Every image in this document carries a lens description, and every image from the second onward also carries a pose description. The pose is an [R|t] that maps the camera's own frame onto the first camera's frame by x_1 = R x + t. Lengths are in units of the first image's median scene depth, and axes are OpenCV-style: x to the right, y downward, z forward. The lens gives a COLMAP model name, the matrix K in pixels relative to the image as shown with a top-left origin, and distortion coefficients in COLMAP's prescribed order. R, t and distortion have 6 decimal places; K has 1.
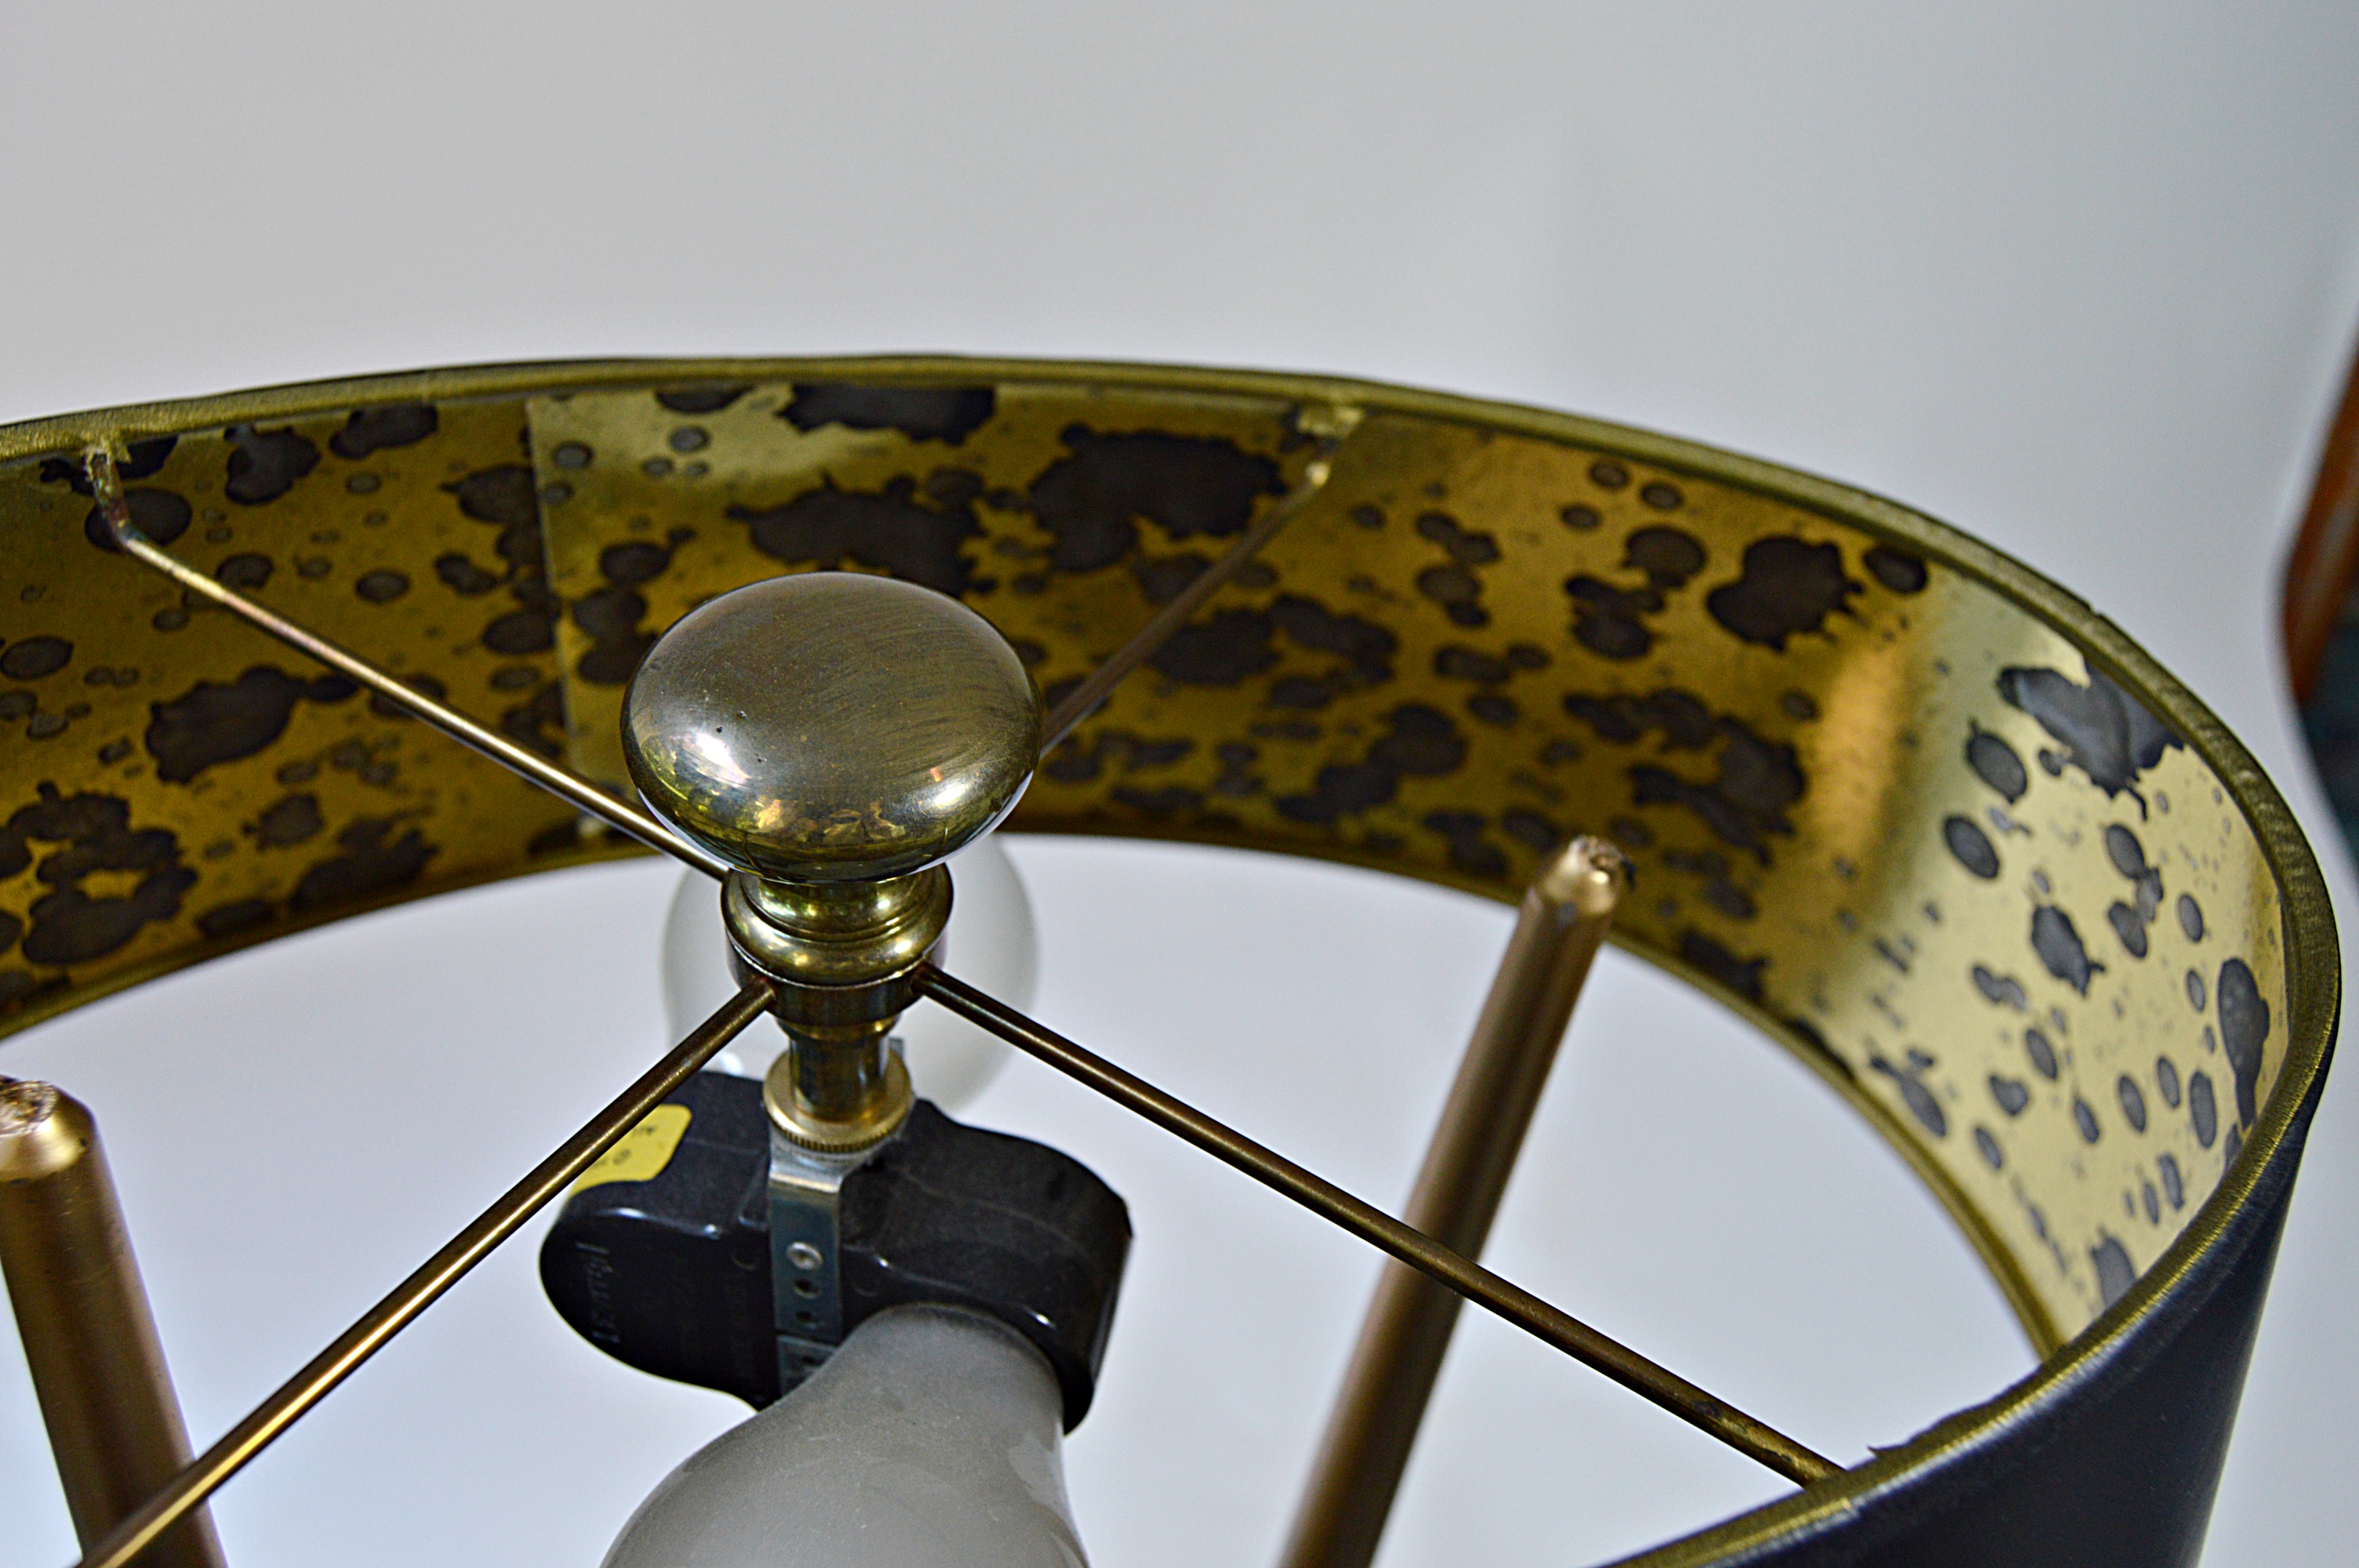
lens RADIAL K [[2011.0, 0, 1179.5], [0, 2011.0, 784.0], [0, 0, 1]] dist [0.000061, 0.006202]
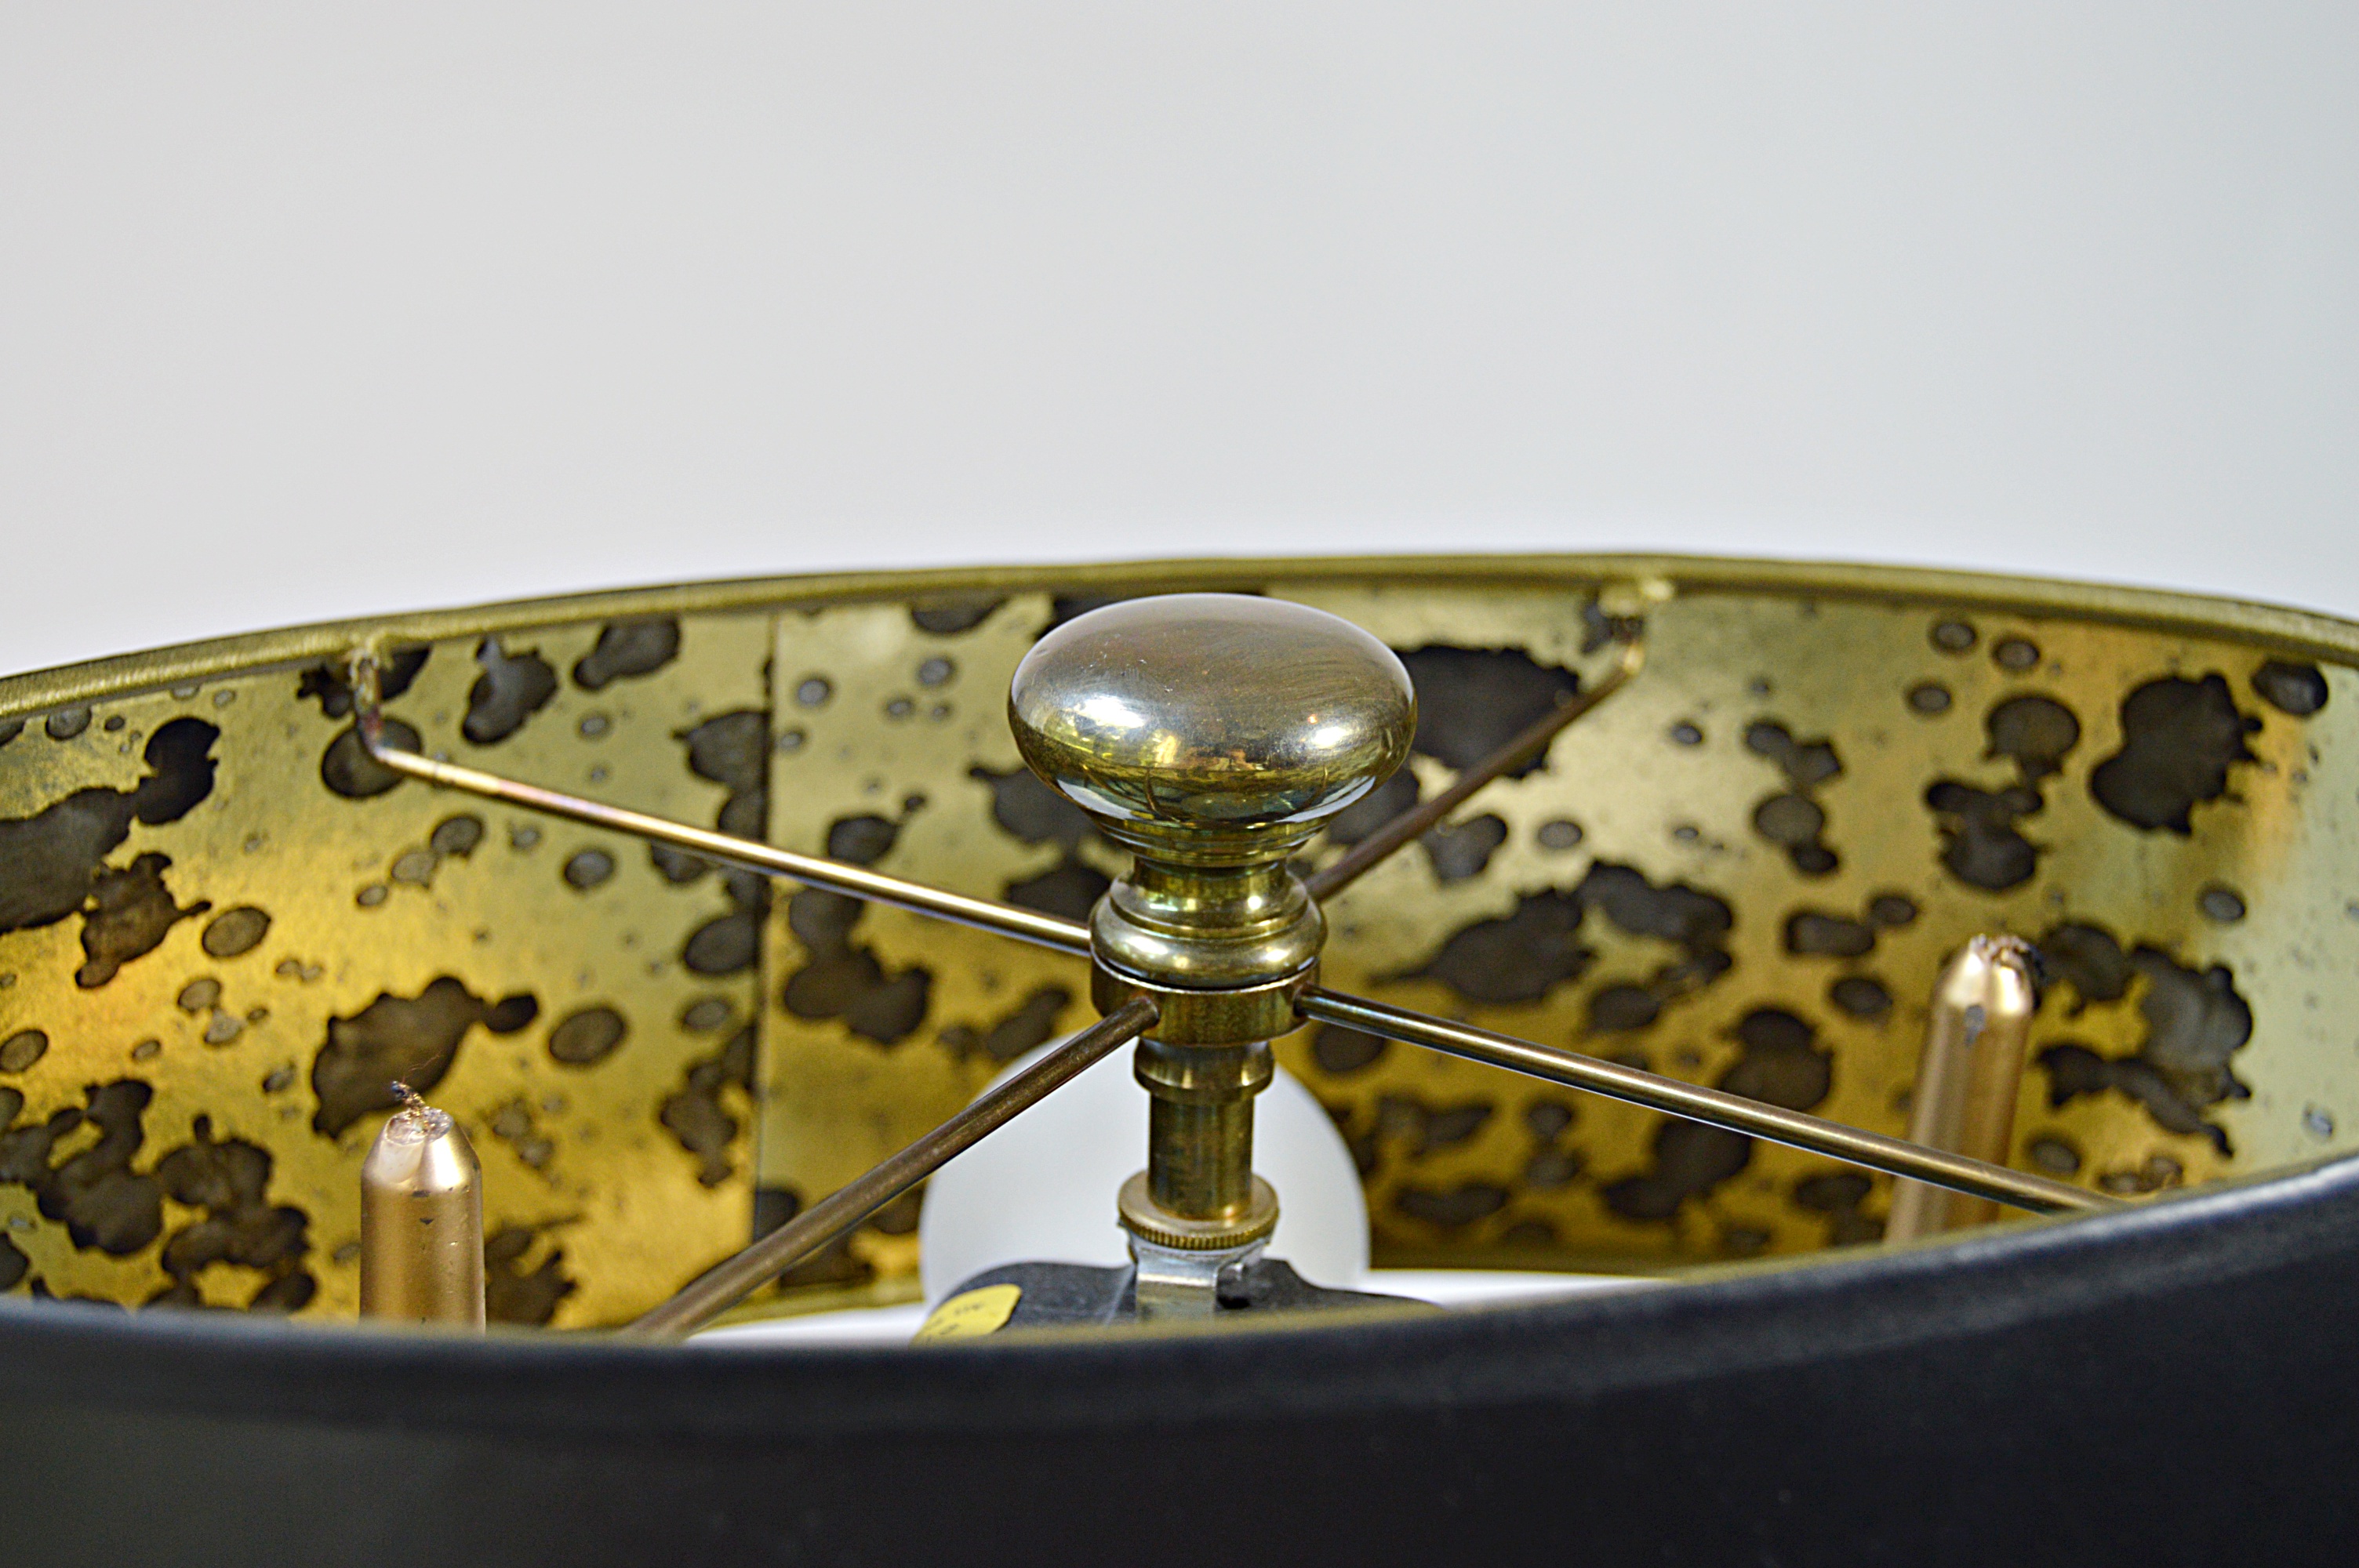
lens RADIAL K [[3226.9, 0, 1179.5], [0, 3226.9, 784.0], [0, 0, 1]] dist [0.020615, 0.030497]
pose [[0.996750, -0.077561, -0.021753, -0.099334], [0.065291, 0.936045, -0.345769, 0.365230], [0.047180, 0.343225, 0.938068, -0.328164]]
